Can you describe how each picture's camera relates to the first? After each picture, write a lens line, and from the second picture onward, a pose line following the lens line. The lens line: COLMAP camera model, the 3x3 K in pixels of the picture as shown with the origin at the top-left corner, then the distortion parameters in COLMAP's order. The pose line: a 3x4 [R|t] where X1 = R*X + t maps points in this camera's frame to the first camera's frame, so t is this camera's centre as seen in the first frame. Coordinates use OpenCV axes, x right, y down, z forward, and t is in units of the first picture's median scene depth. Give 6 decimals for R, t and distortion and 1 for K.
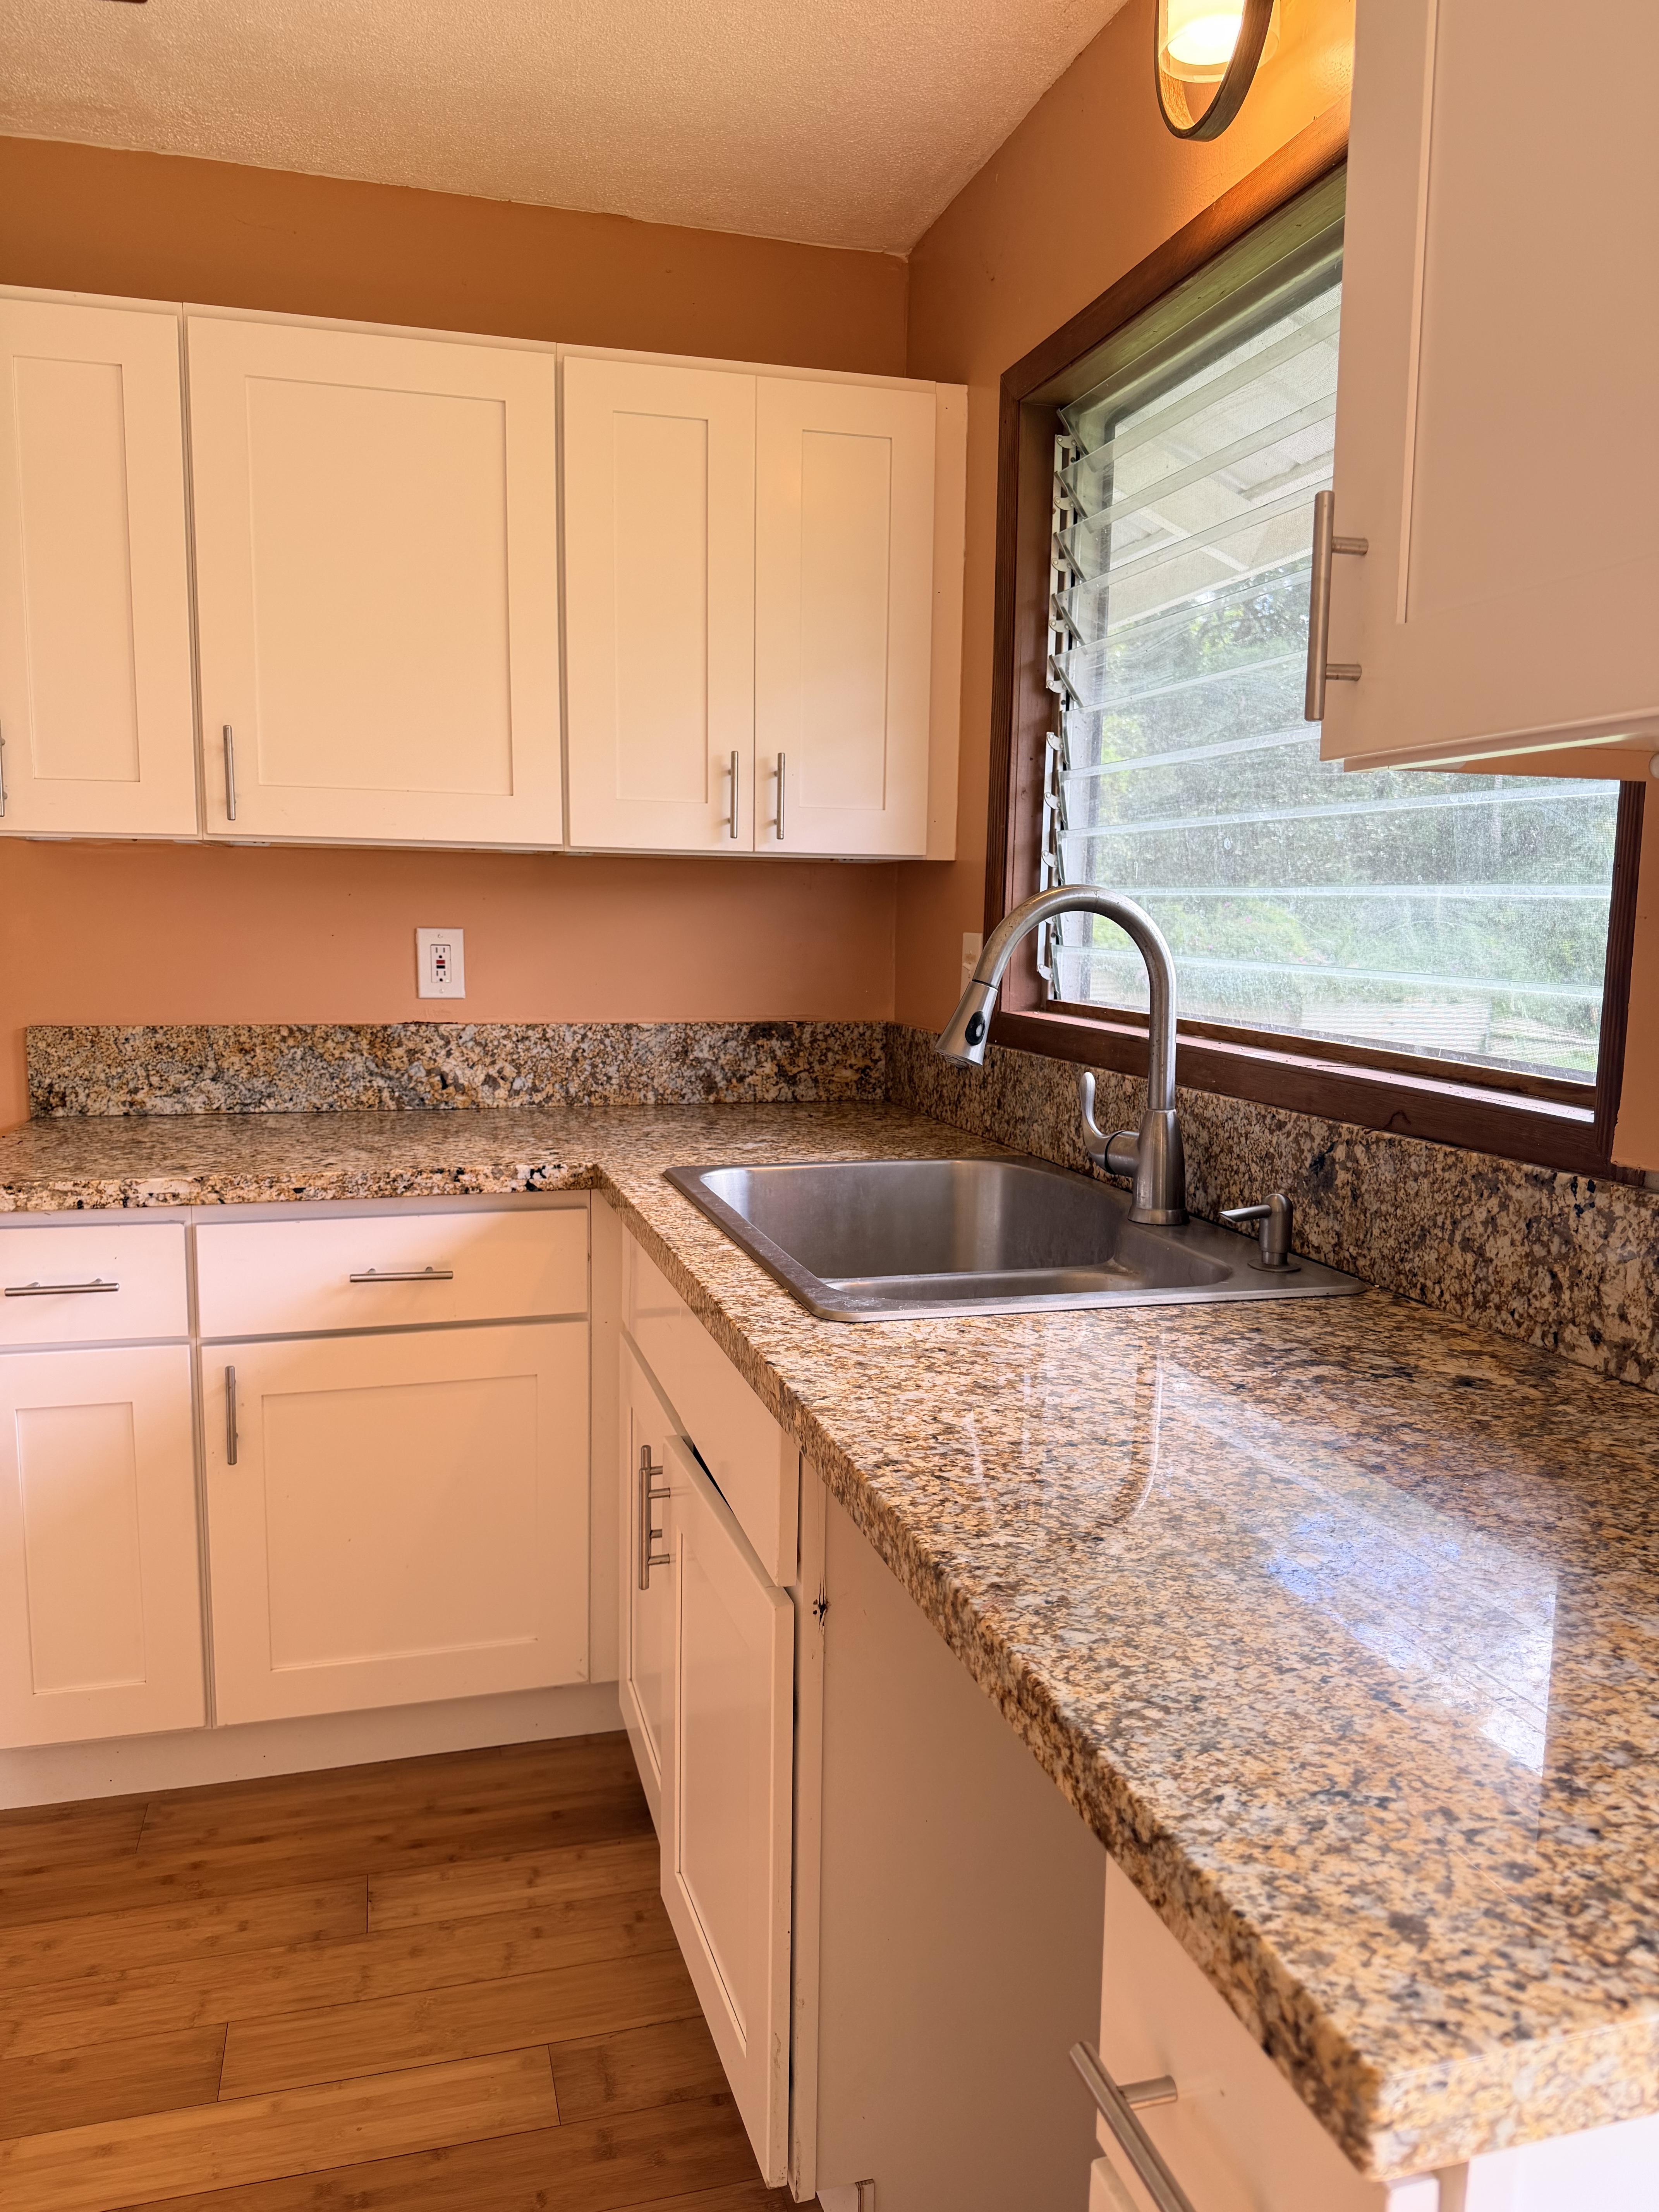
lens RADIAL K [[1551.1, 0, 842.3], [0, 1551.1, 1122.1], [0, 0, 1]] dist [0.043151, -0.049497]
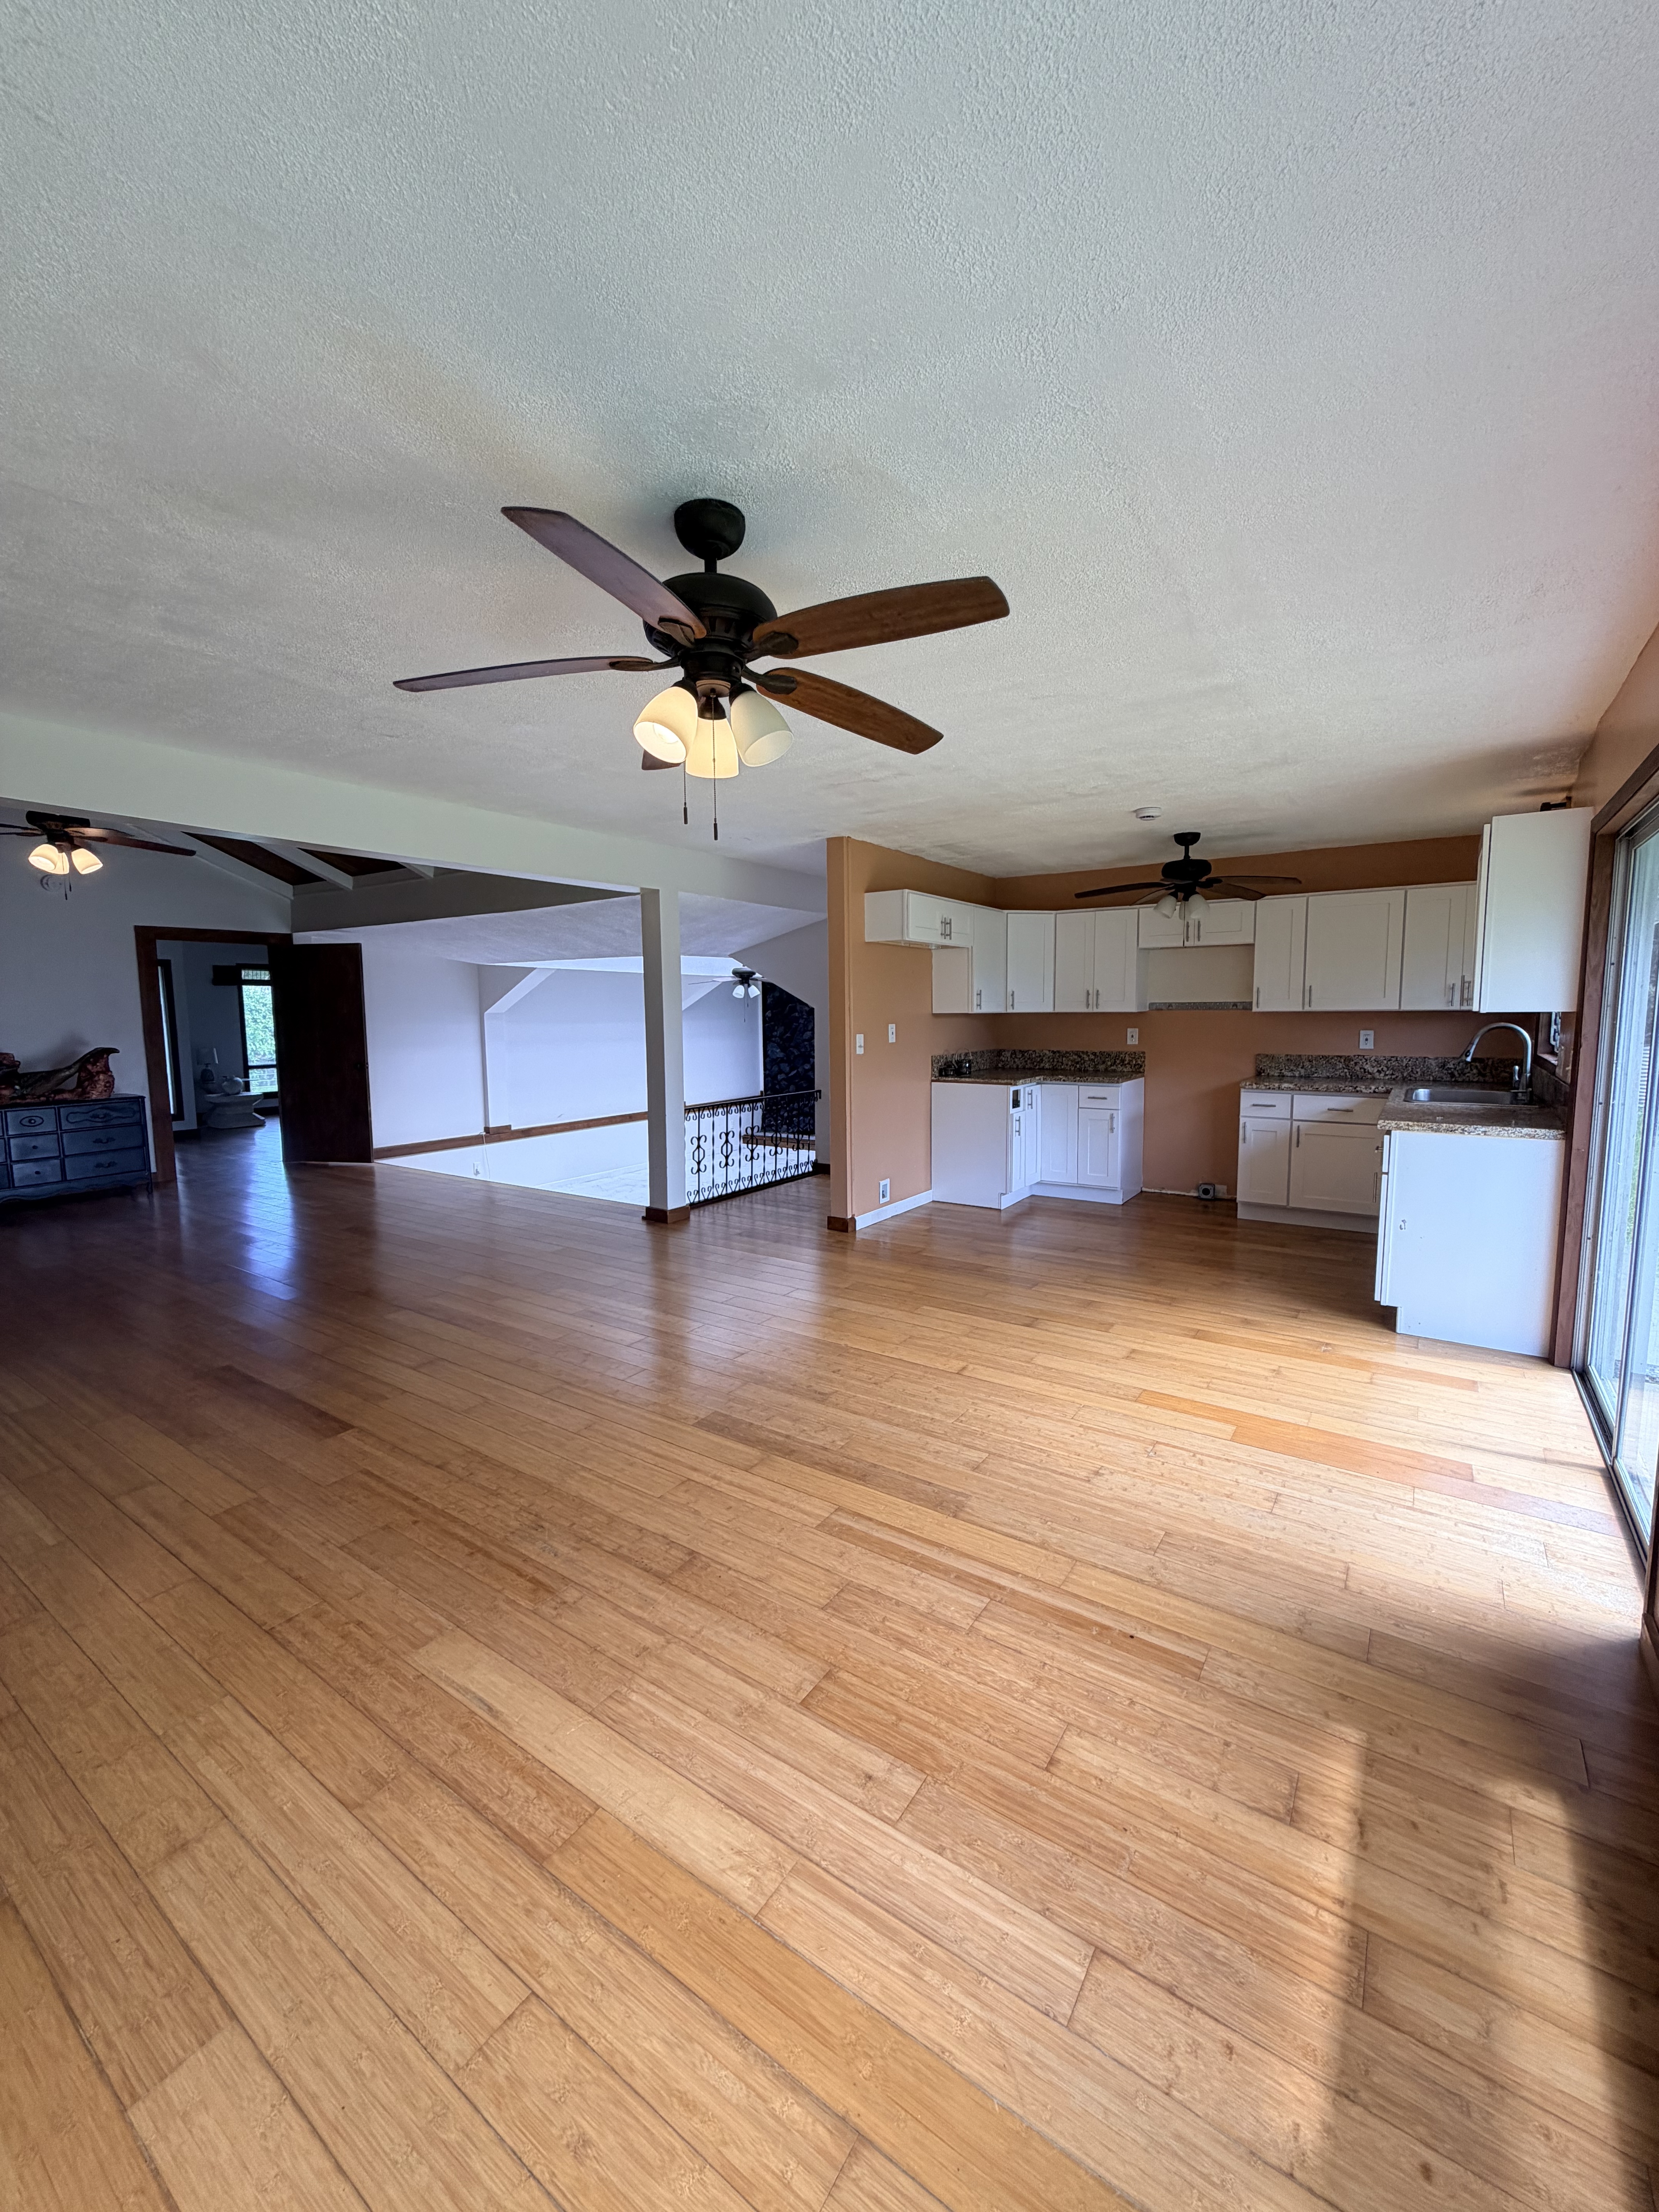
lens RADIAL K [[874.3, 0, 830.8], [0, 874.3, 1097.4], [0, 0, 1]] dist [-0.002769, -0.000208]
pose [[0.630826, 0.056561, -0.773860, 0.734021], [-0.084493, 0.996416, 0.003952, 0.178362], [0.771310, 0.062893, 0.633344, -1.719128]]
